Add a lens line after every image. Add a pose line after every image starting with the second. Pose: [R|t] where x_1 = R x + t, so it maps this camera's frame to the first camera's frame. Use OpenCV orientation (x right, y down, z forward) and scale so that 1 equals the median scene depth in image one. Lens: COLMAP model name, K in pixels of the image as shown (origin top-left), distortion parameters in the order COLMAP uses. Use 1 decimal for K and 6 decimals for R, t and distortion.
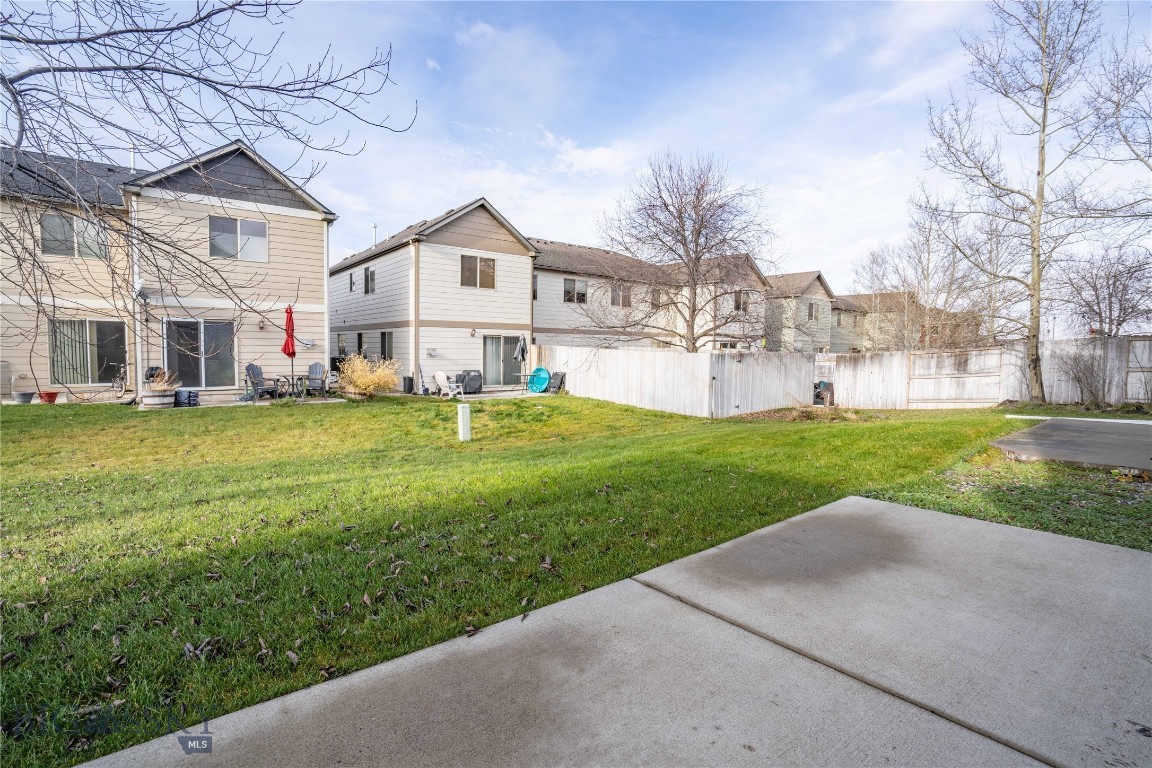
lens RADIAL K [[548.7, 0, 578.6], [0, 548.7, 380.2], [0, 0, 1]] dist [-0.043839, 0.005534]
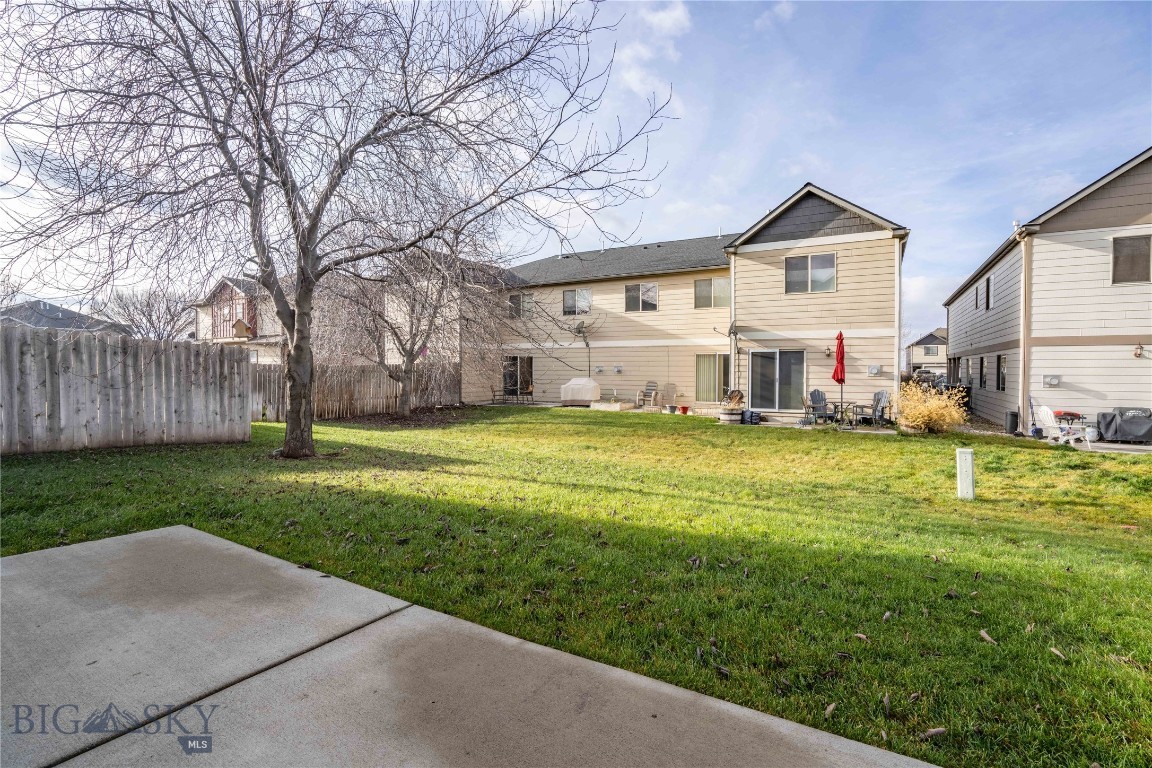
lens RADIAL K [[548.7, 0, 574.6], [0, 548.7, 381.9], [0, 0, 1]] dist [-0.043839, 0.005534]
pose [[0.327110, 0.006369, -0.944965, 0.250974], [-0.054214, 0.998457, -0.012038, -0.007731], [0.943430, 0.055168, 0.326950, 0.215004]]
